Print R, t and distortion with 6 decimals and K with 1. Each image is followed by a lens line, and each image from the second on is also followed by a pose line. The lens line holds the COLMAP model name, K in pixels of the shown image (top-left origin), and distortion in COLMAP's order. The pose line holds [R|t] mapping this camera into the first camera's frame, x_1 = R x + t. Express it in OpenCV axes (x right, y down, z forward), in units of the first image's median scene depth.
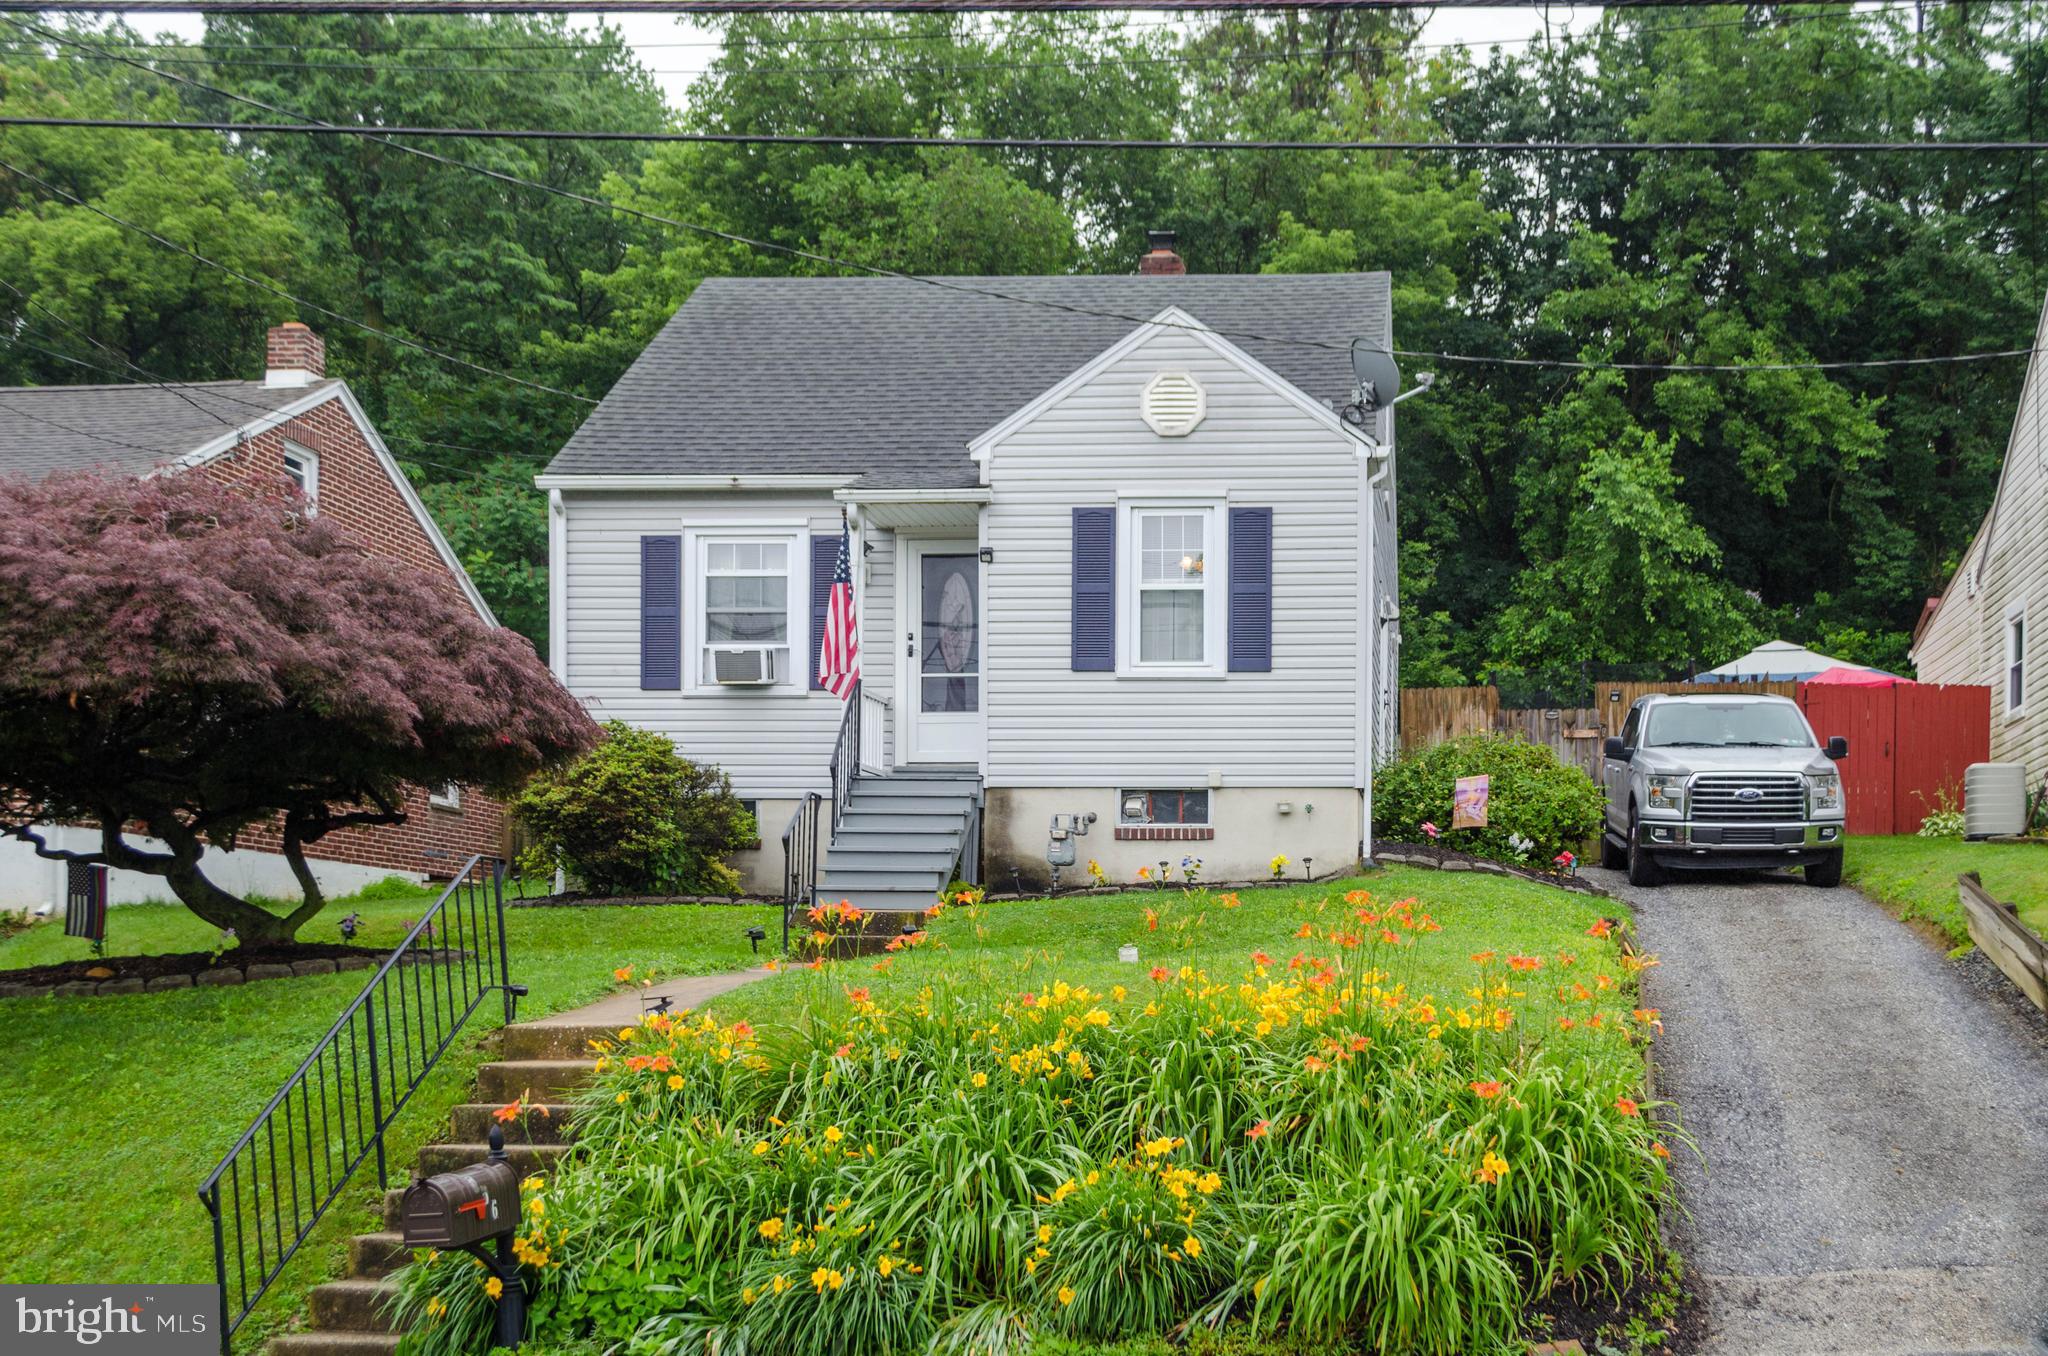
lens RADIAL K [[2233.9, 0, 1350.7], [0, 2233.9, 1060.3], [0, 0, 1]] dist [0.016634, -0.031610]
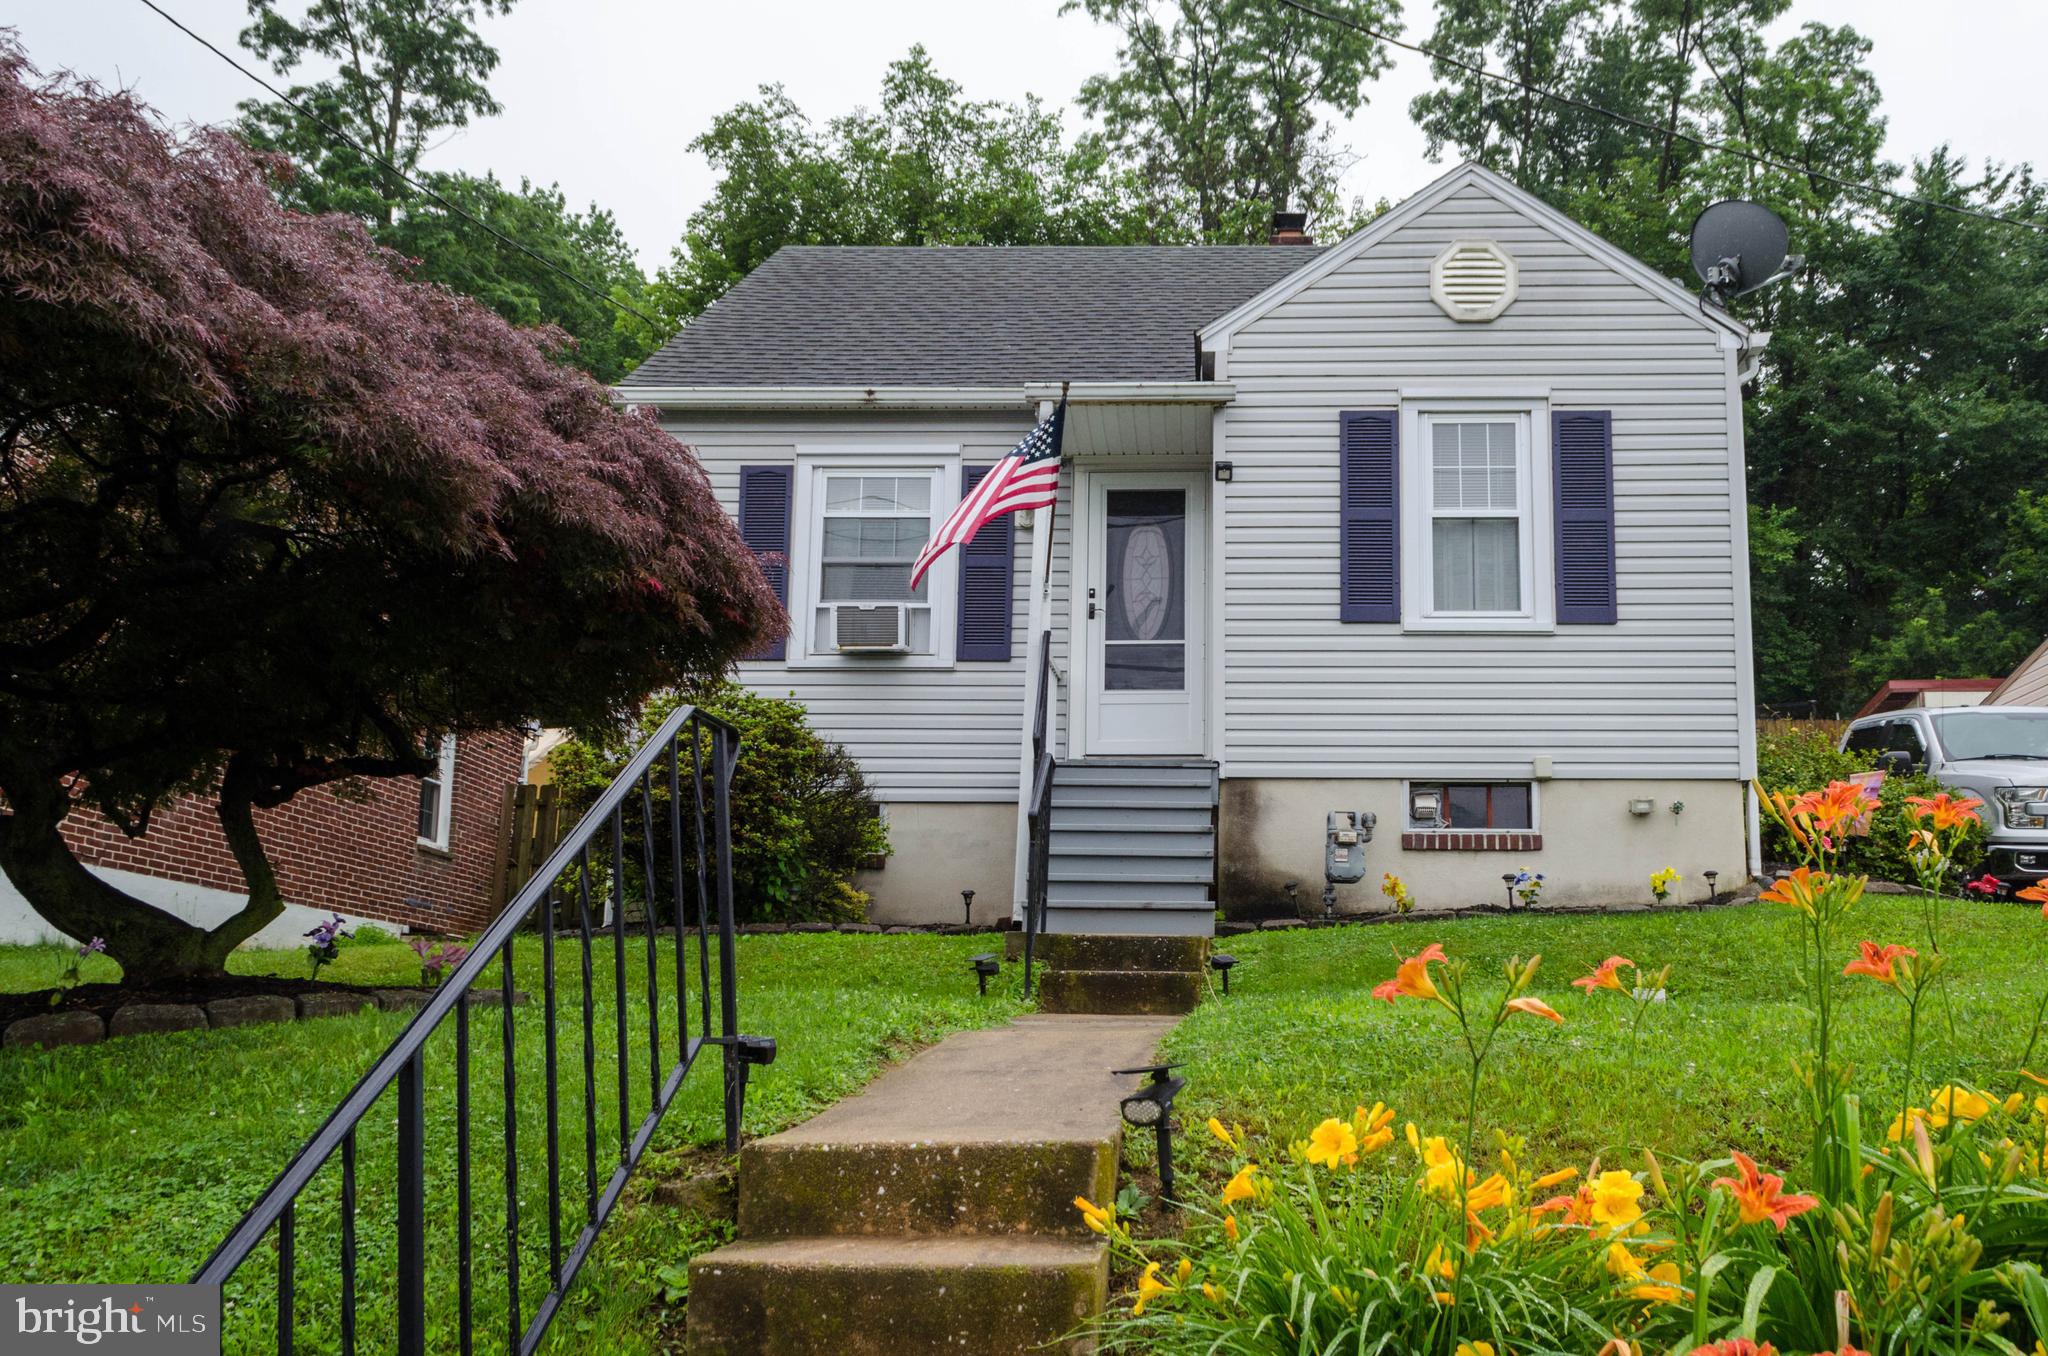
lens RADIAL K [[1779.7, 0, 1167.5], [0, 1779.7, 820.5], [0, 0, 1]] dist [0.005794, -0.008513]
pose [[0.999548, 0.006405, 0.029358, -0.198033], [-0.001402, 0.985893, -0.167369, -0.011984], [-0.030016, 0.167252, 0.985457, 0.434625]]
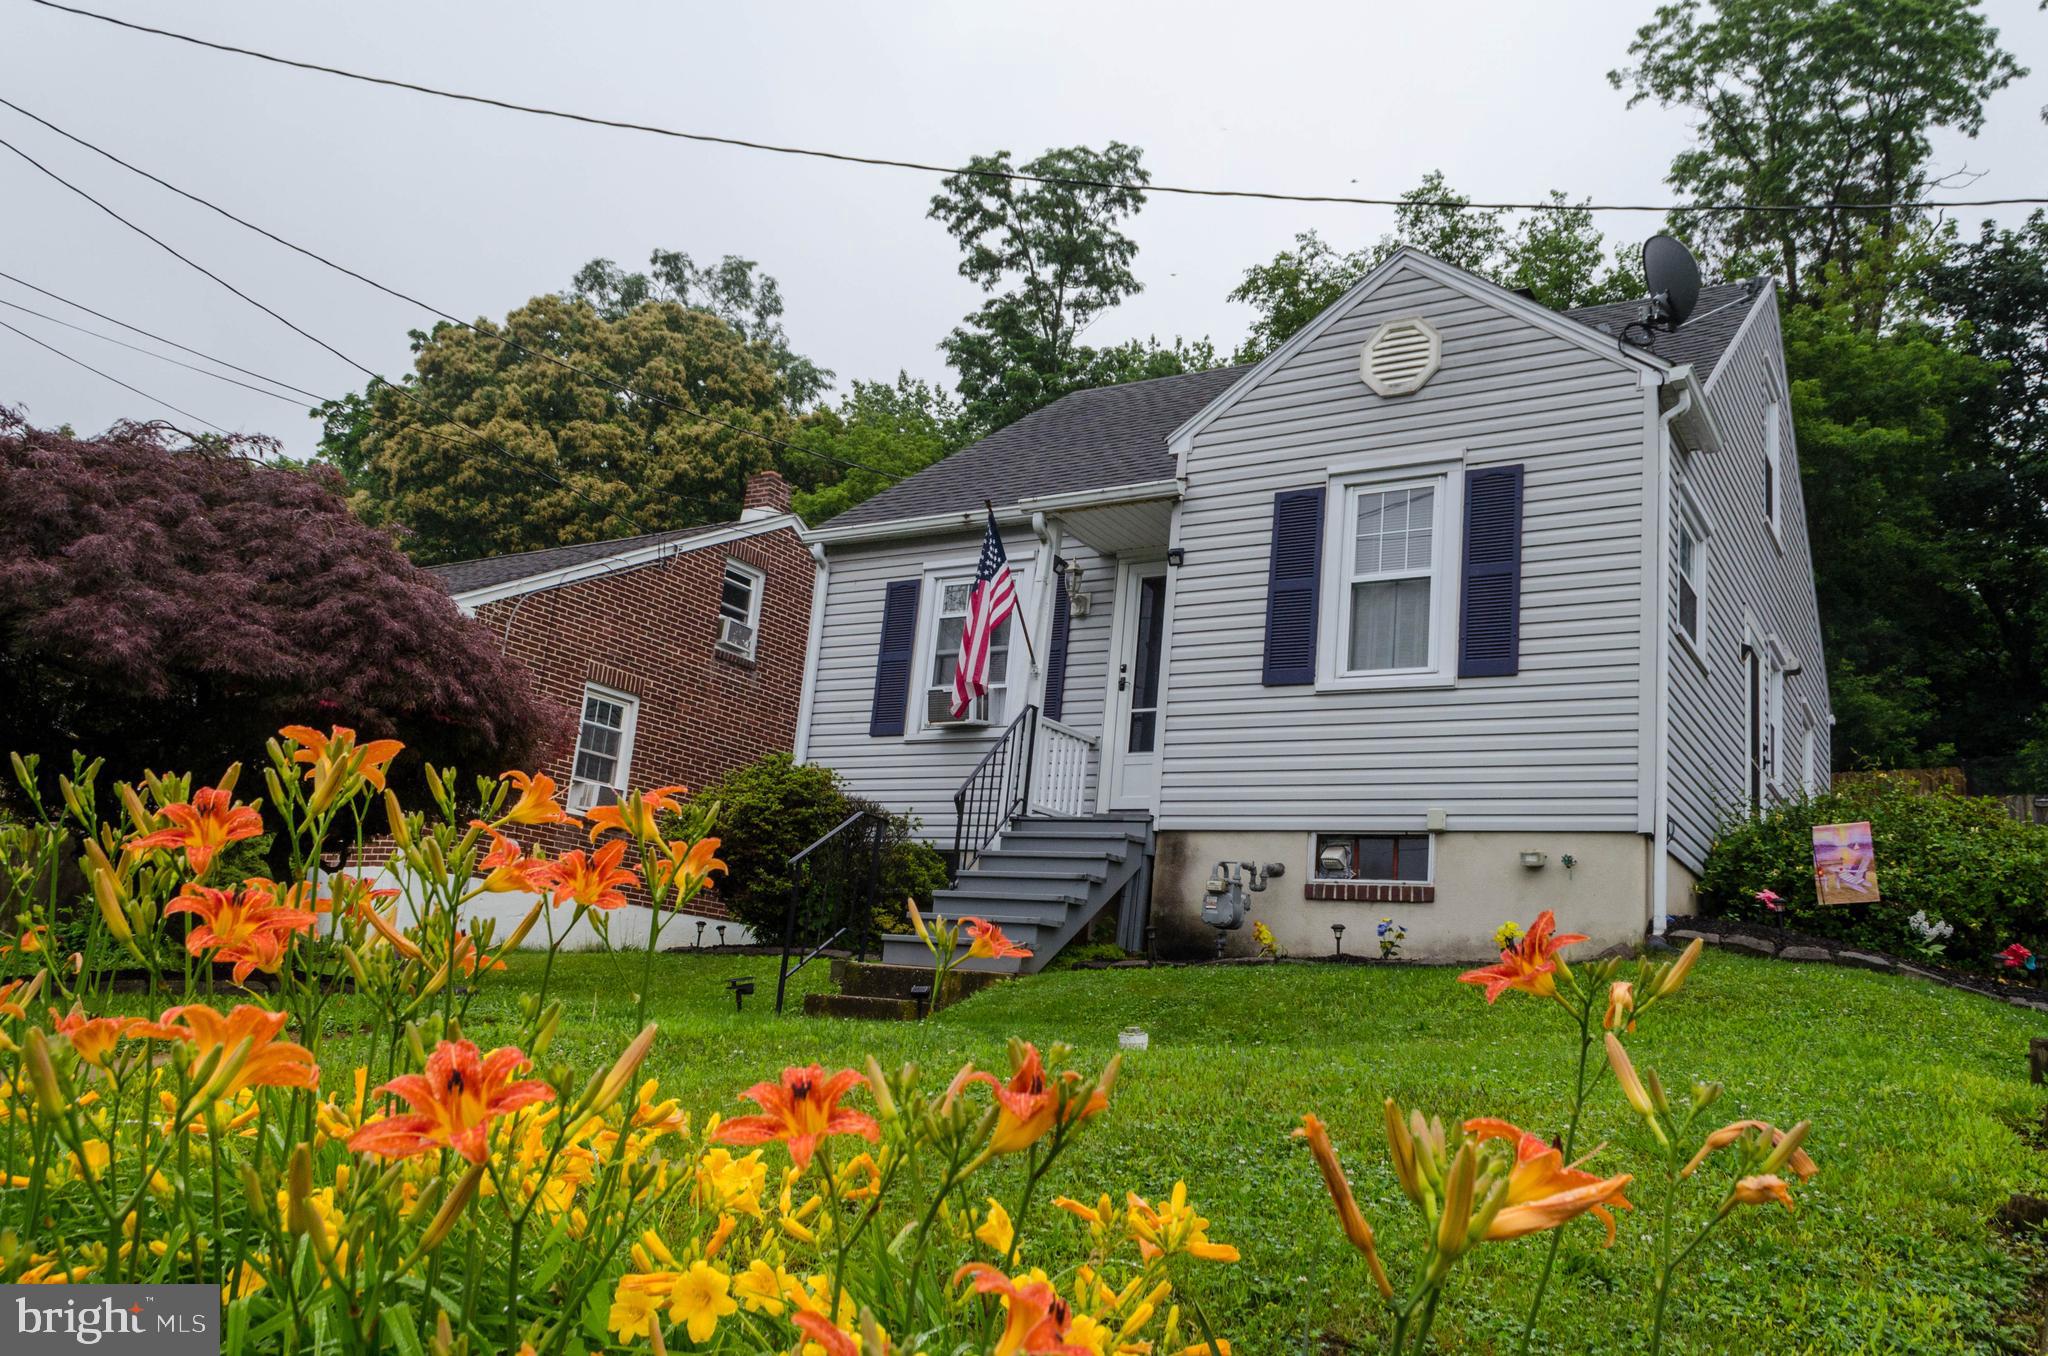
lens RADIAL K [[1607.3, 0, 1033.7], [0, 1607.3, 696.0], [0, 0, 1]] dist [0.053784, -0.067066]
pose [[0.875536, -0.034343, -0.481930, 0.079260], [-0.095232, 0.965636, -0.241823, -0.024475], [0.473674, 0.257620, 0.842179, 0.478389]]
